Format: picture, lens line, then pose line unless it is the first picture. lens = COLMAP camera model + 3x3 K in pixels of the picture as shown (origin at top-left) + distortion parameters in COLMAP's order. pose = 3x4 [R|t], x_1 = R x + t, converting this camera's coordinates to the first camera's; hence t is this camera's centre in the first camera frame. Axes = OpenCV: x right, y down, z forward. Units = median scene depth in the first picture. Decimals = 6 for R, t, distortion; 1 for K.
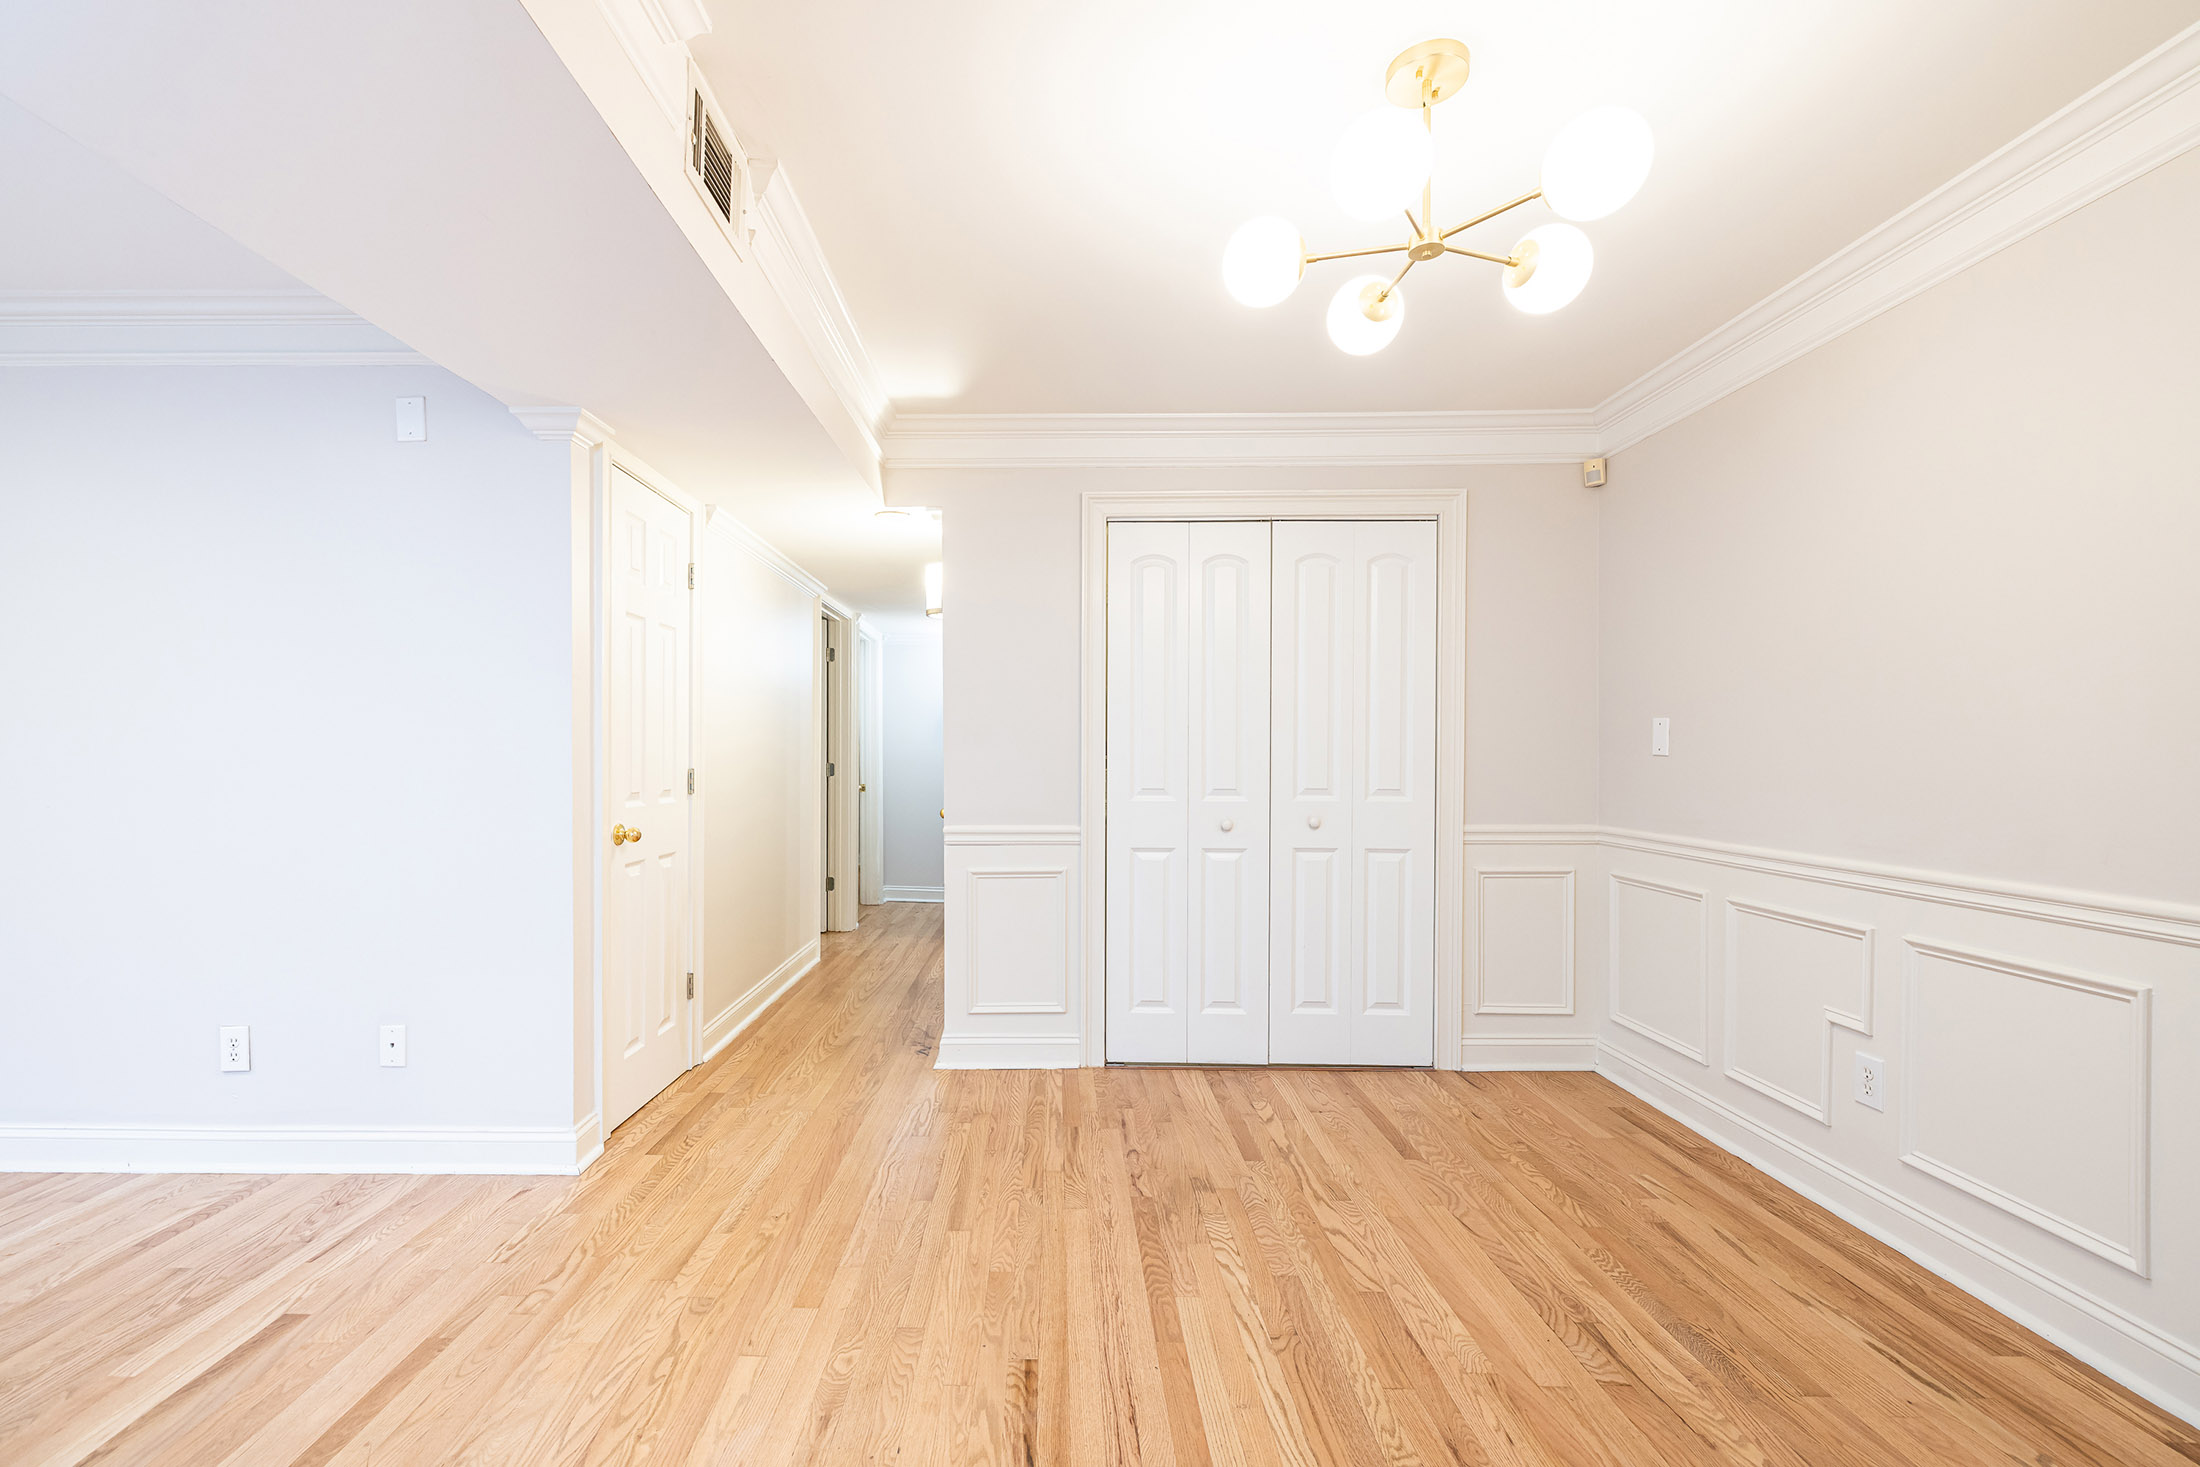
lens RADIAL K [[942.8, 0, 1046.9], [0, 942.8, 759.4], [0, 0, 1]] dist [0.003206, 0.000297]
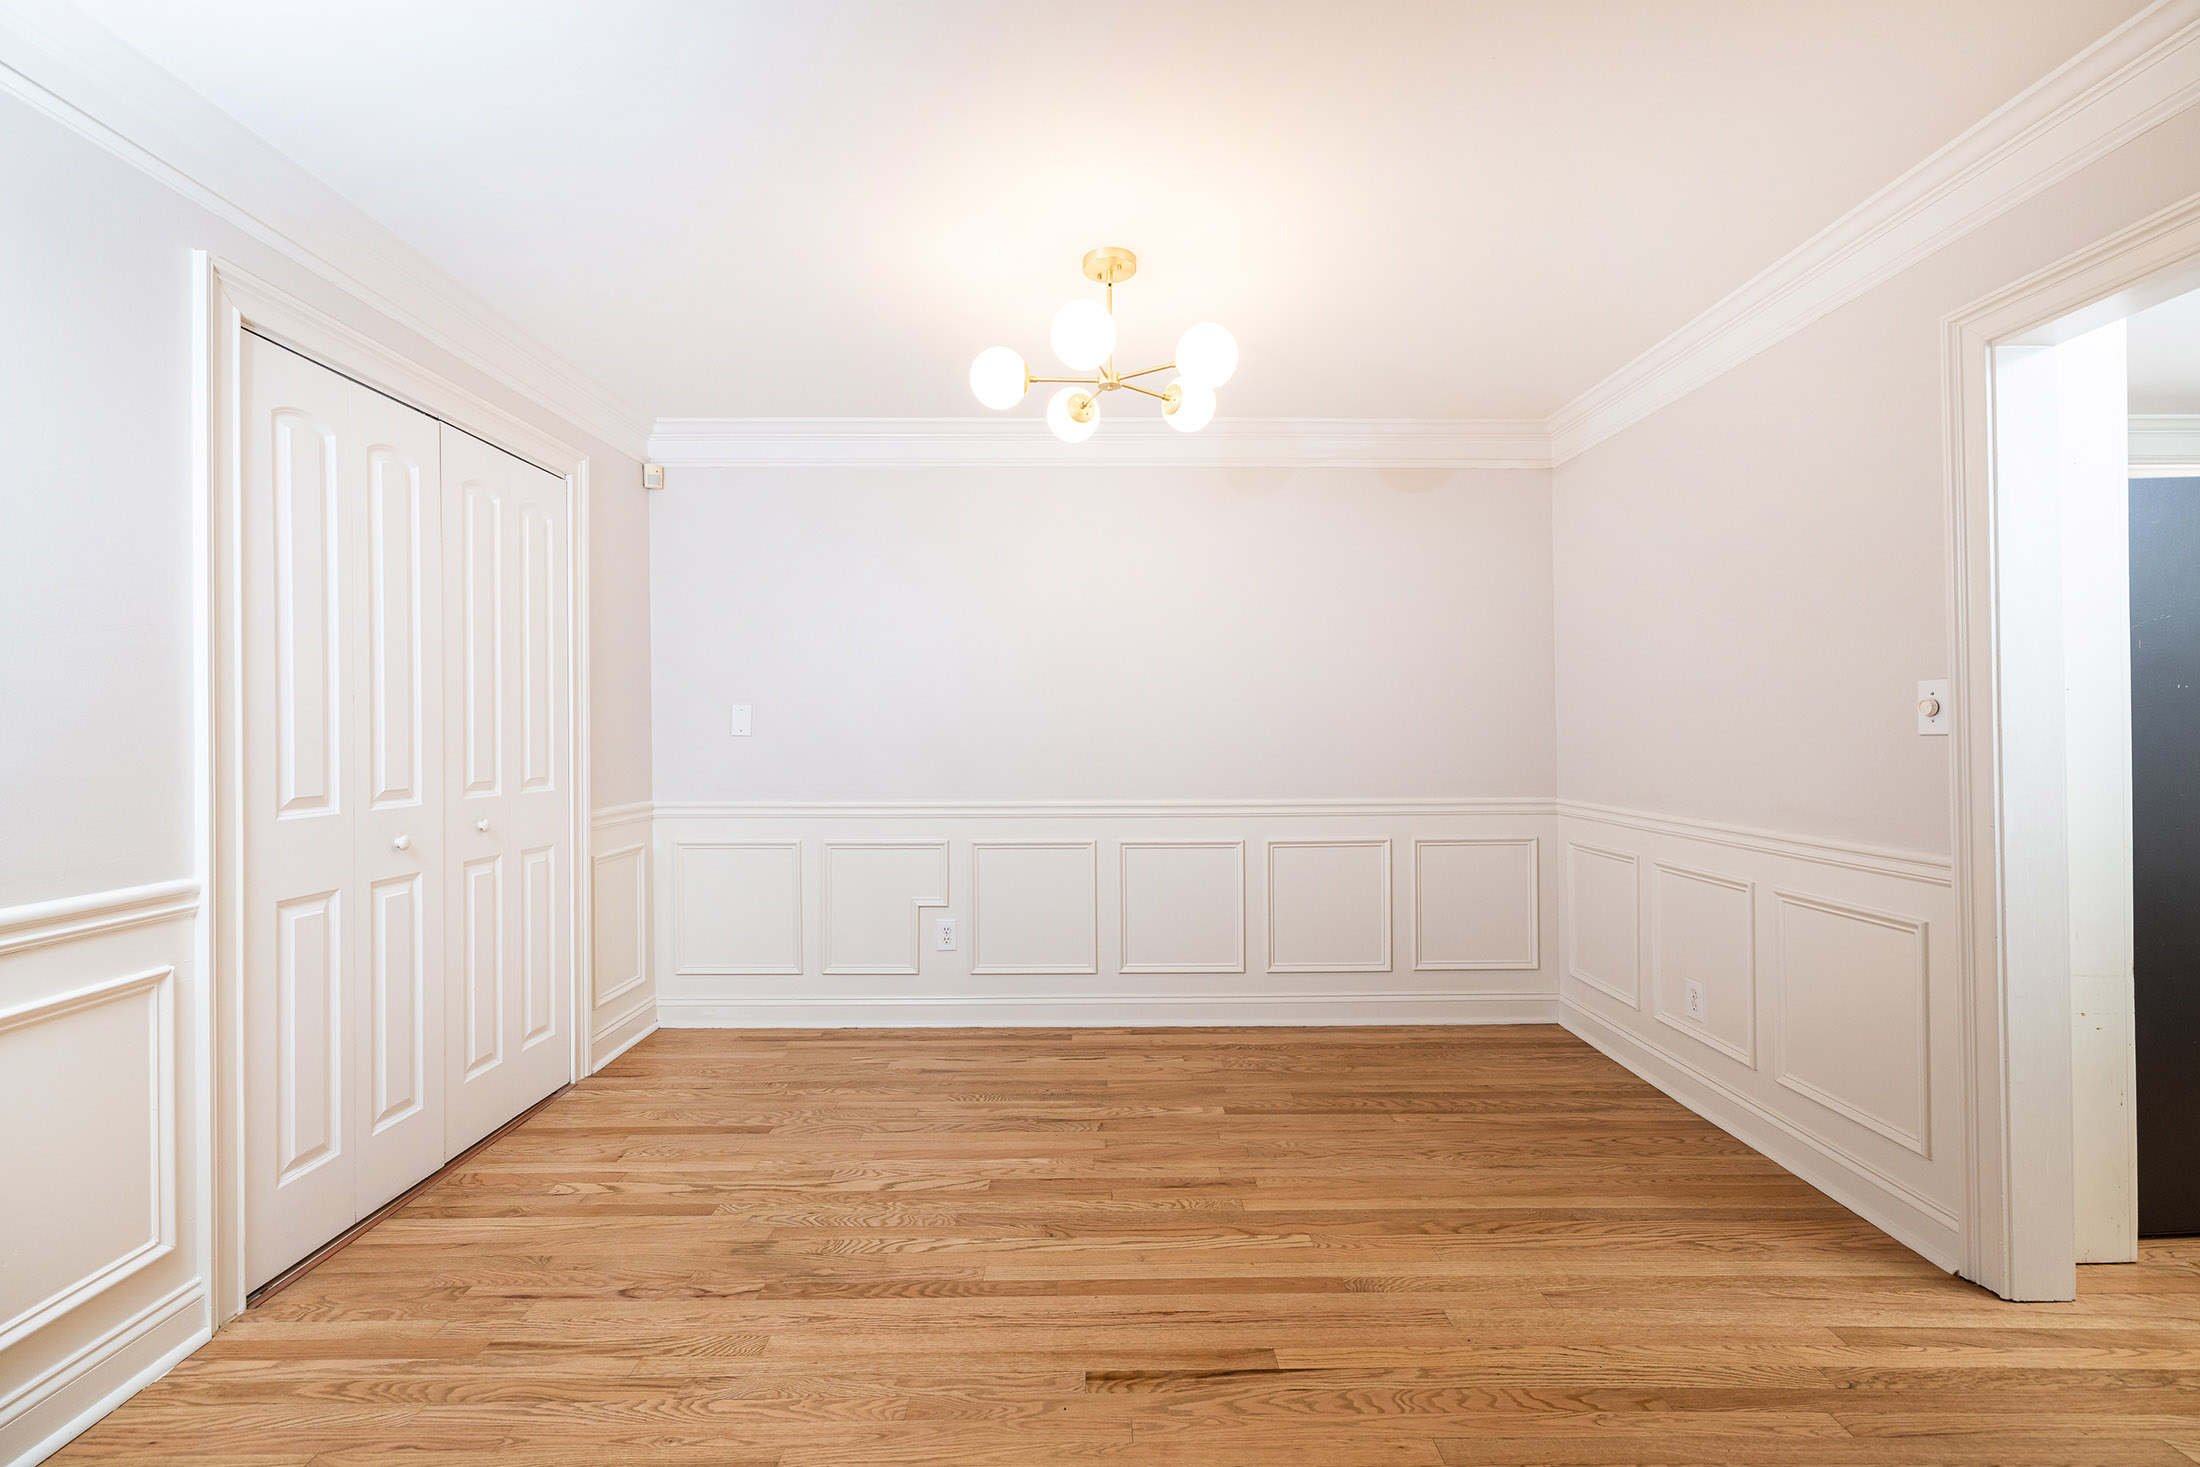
lens RADIAL K [[942.8, 0, 1097.7], [0, 942.8, 732.0], [0, 0, 1]] dist [0.003206, 0.000297]
pose [[-0.017853, -0.003010, 0.999836, -0.737960], [0.008518, 0.999959, 0.003162, -0.005375], [-0.999804, 0.008573, -0.017826, 0.774527]]
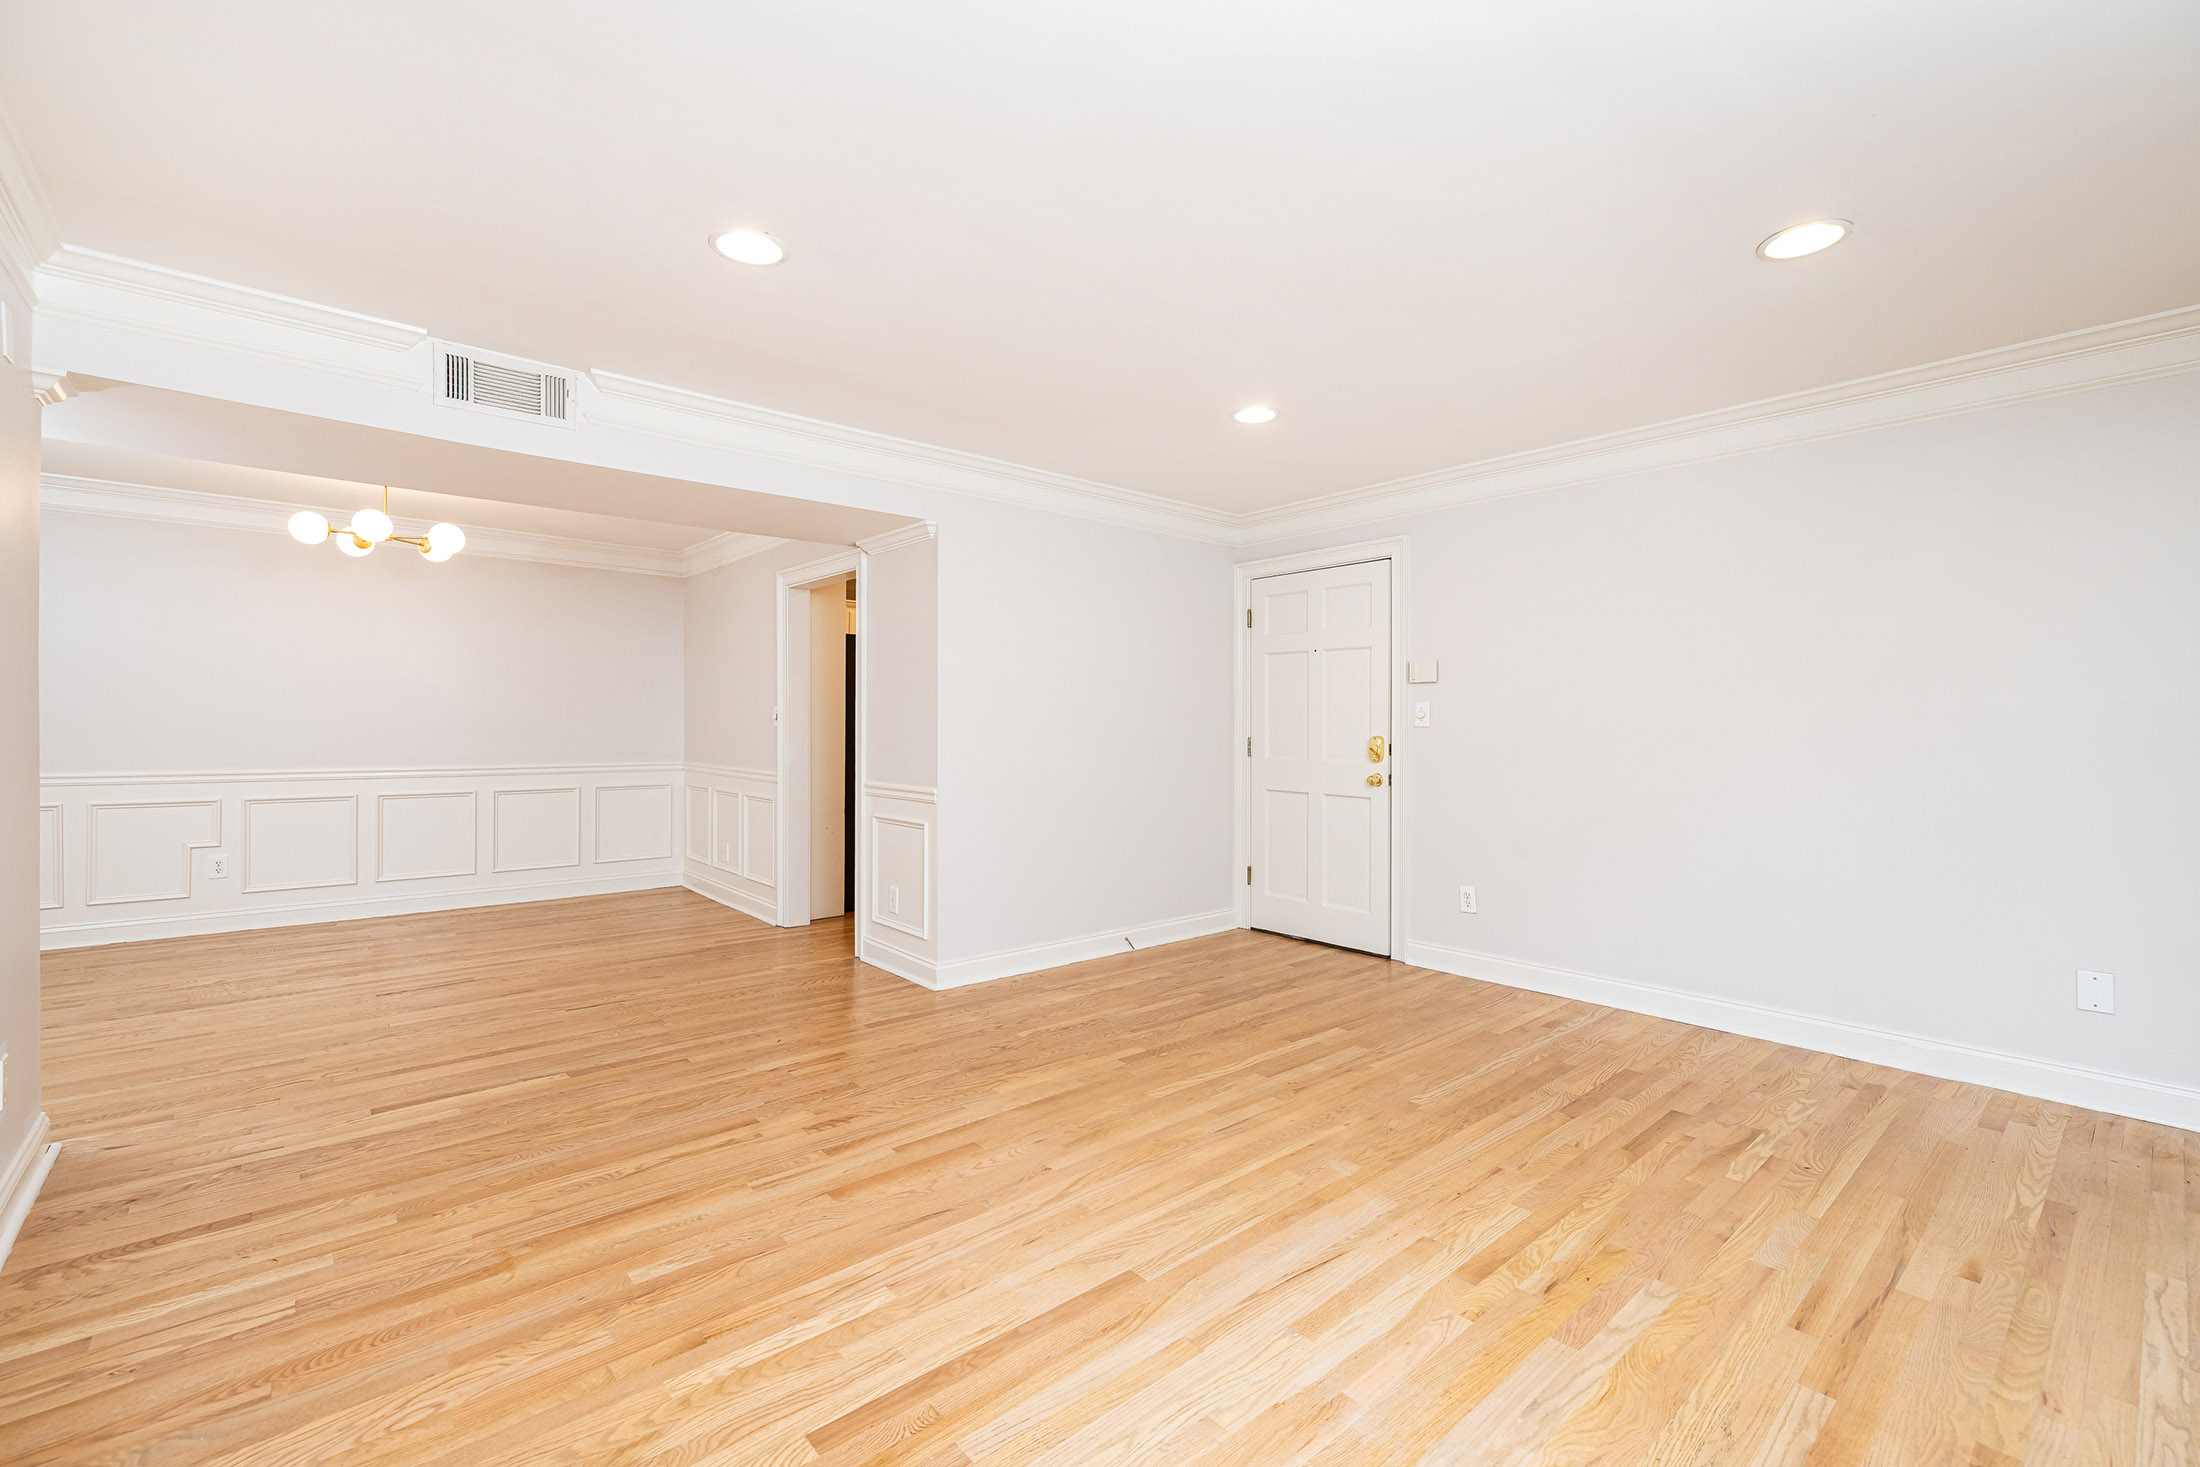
lens RADIAL K [[942.8, 0, 1102.1], [0, 942.8, 720.7], [0, 0, 1]] dist [0.003206, 0.000297]
pose [[-0.665239, -0.008027, 0.746588, -2.170731], [-0.005705, 0.999968, 0.005668, -0.025635], [-0.746609, -0.000488, -0.665263, 0.934228]]
